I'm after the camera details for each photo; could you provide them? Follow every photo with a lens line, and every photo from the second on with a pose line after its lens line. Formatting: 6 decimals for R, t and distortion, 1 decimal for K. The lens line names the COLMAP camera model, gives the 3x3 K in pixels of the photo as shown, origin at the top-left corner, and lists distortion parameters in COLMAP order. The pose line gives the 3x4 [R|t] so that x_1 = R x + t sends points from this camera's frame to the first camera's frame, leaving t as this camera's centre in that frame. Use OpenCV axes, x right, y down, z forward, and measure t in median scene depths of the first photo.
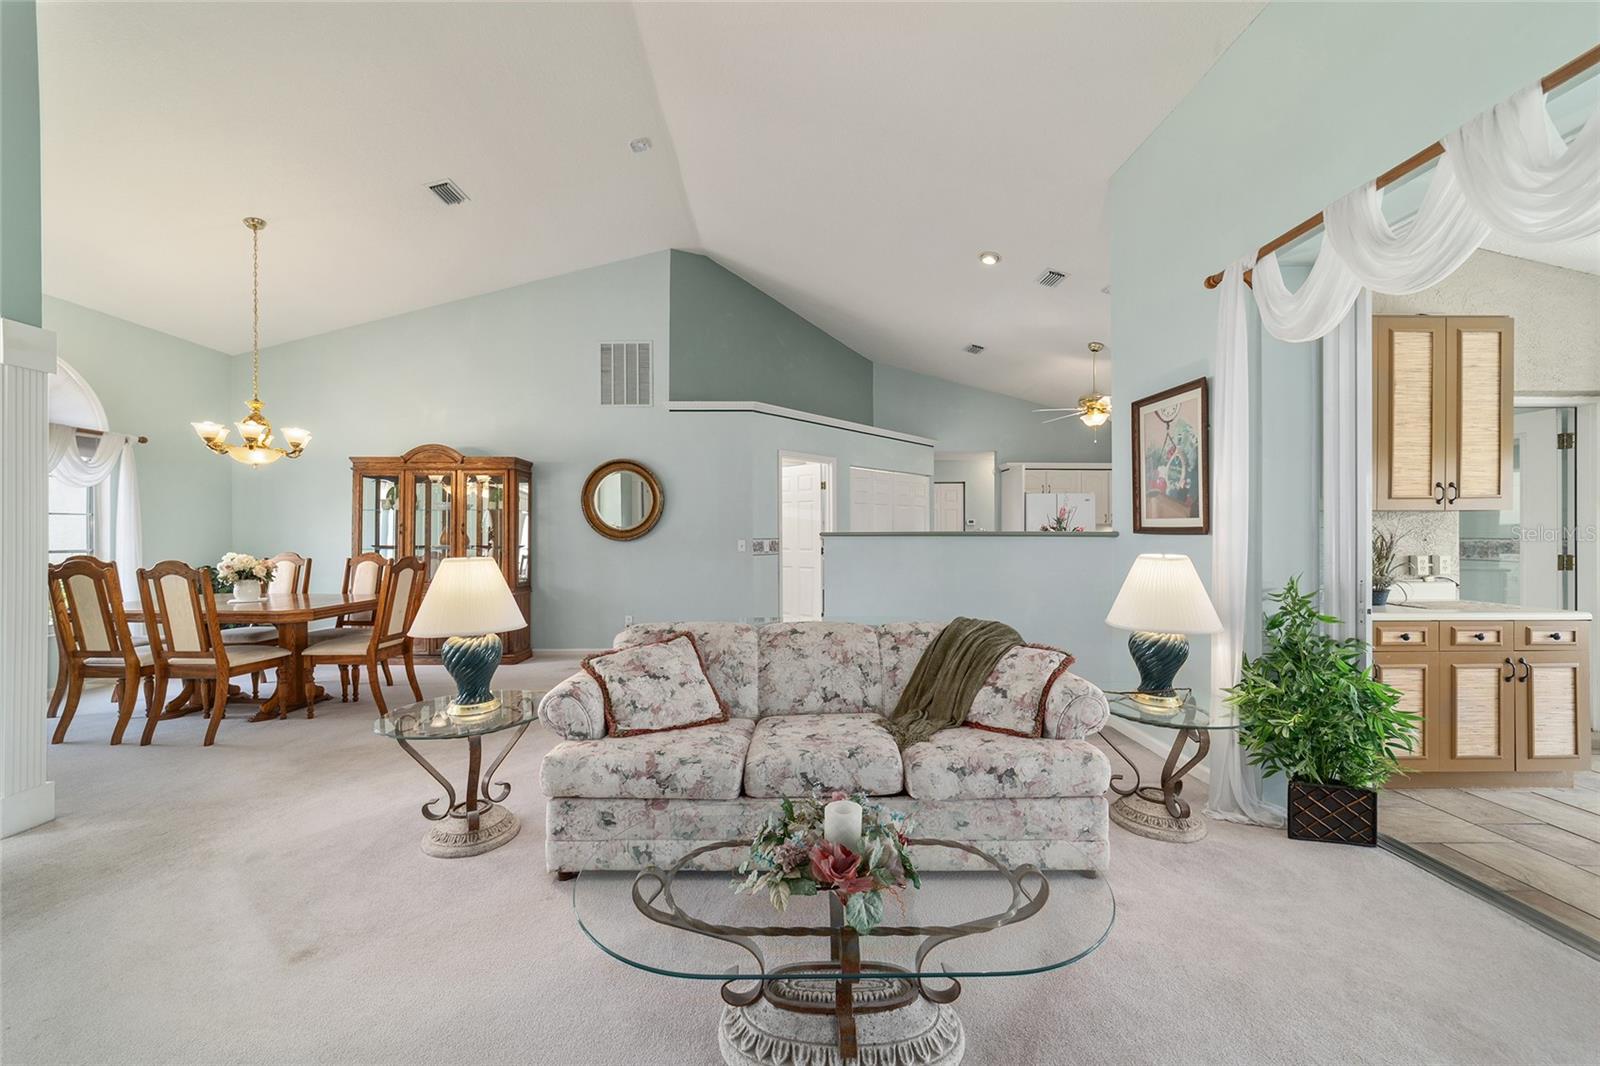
lens RADIAL K [[615.6, 0, 796.2], [0, 615.6, 534.0], [0, 0, 1]] dist [-0.018333, 0.008663]
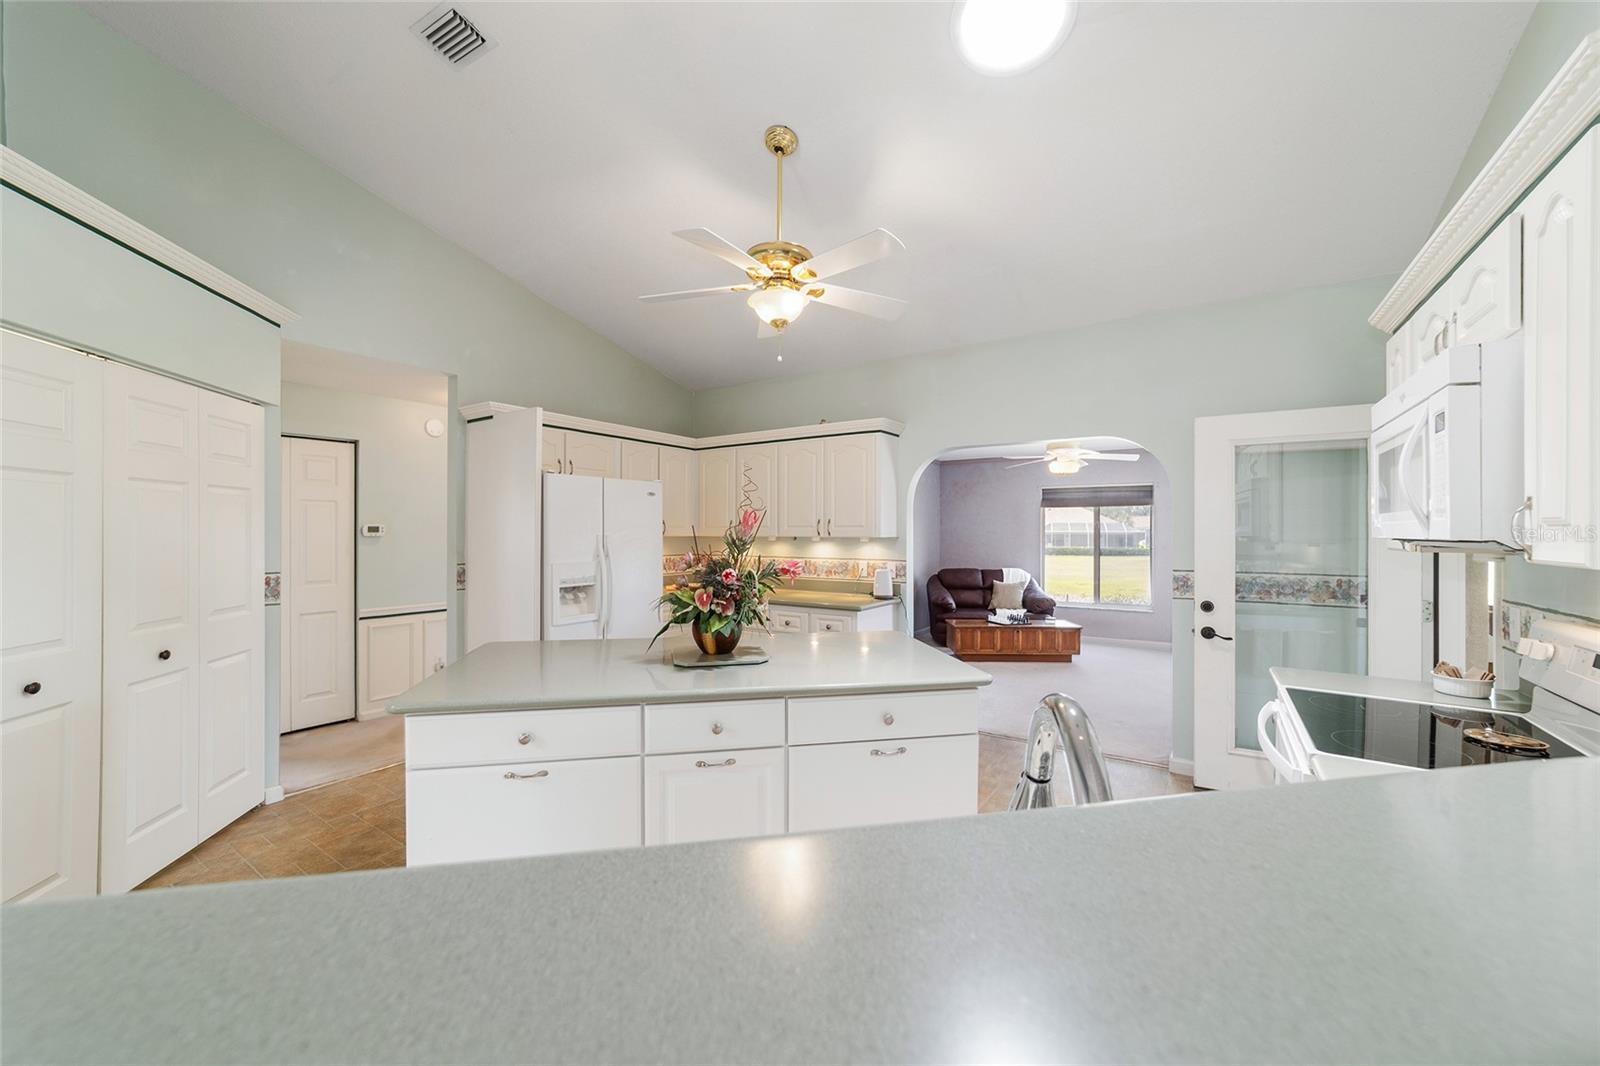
lens RADIAL K [[615.6, 0, 801.1], [0, 615.6, 527.4], [0, 0, 1]] dist [-0.018333, 0.008663]
pose [[0.571667, 0.008725, 0.820439, 0.268021], [-0.002825, 0.999958, -0.008665, -0.052958], [-0.820481, 0.002636, 0.571668, 1.389146]]
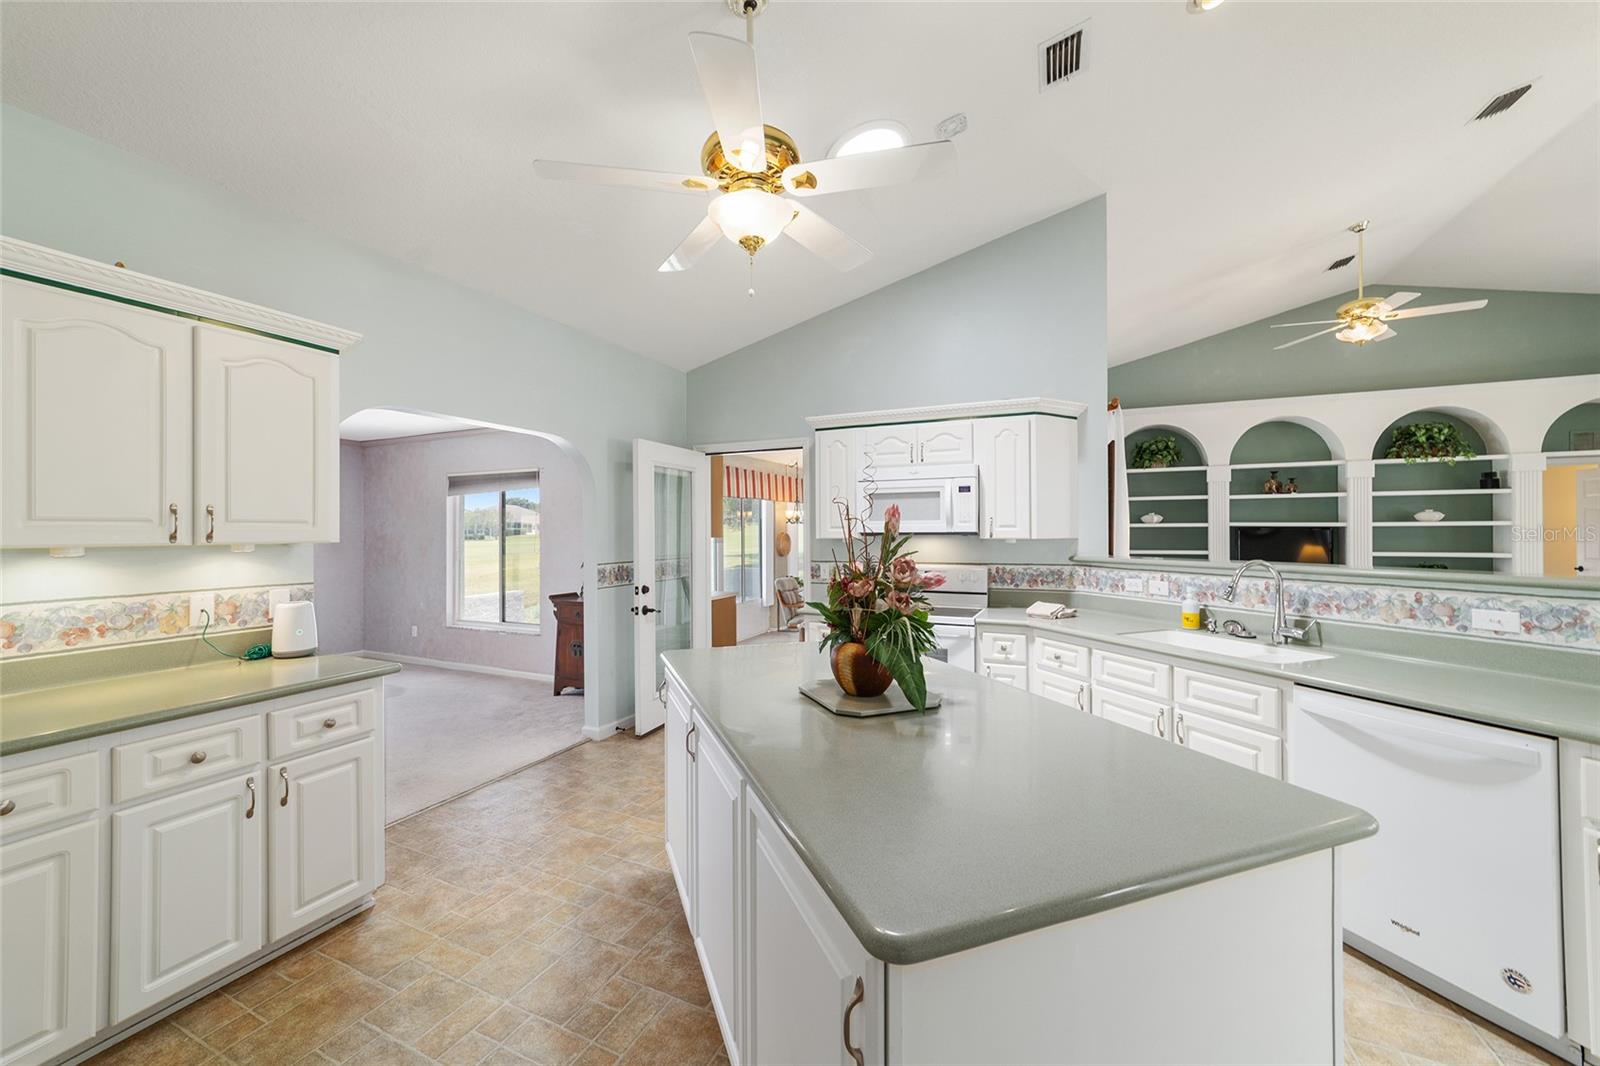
lens RADIAL K [[615.6, 0, 797.6], [0, 615.6, 523.4], [0, 0, 1]] dist [-0.018333, 0.008663]
pose [[-0.902527, 0.010117, 0.430514, 0.620131], [0.005722, 0.999917, -0.011502, -0.054444], [-0.430595, -0.007917, -0.902511, 2.390631]]
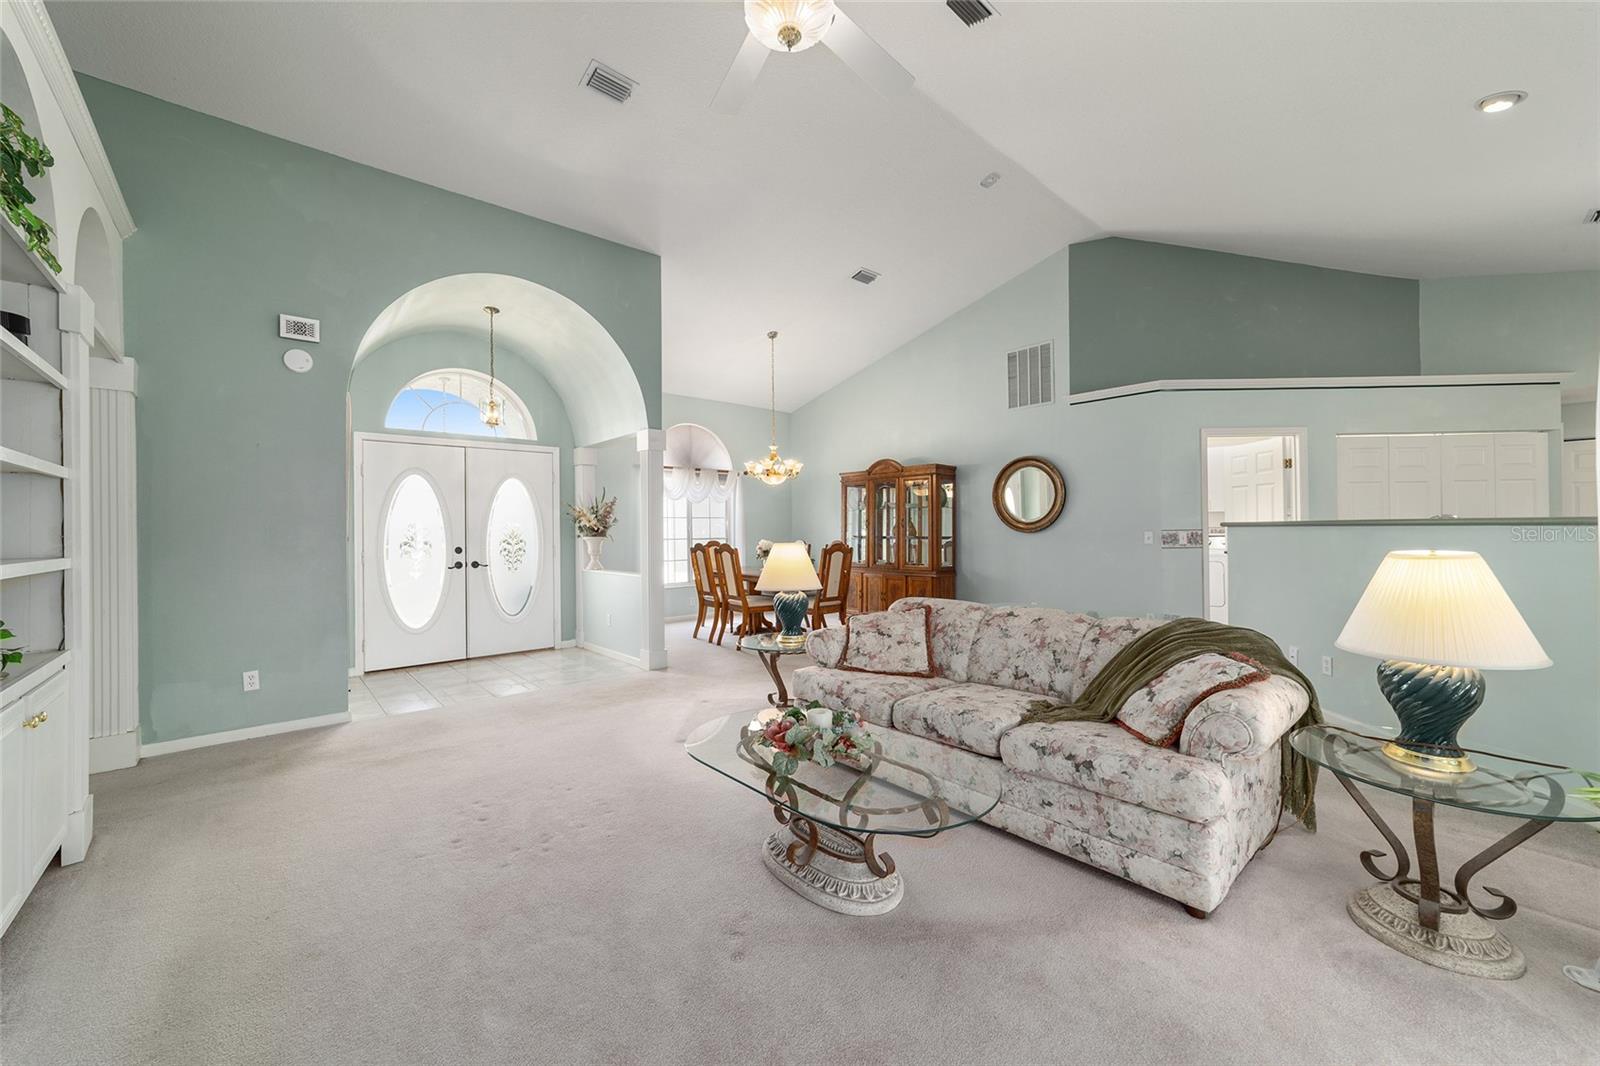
lens RADIAL K [[615.6, 0, 799.7], [0, 615.6, 525.5], [0, 0, 1]] dist [-0.018333, 0.008663]
pose [[0.649869, -0.008356, -0.760000, 0.497617], [0.007368, 0.999962, -0.004693, 0.001807], [0.760011, -0.002549, 0.649906, -0.000017]]
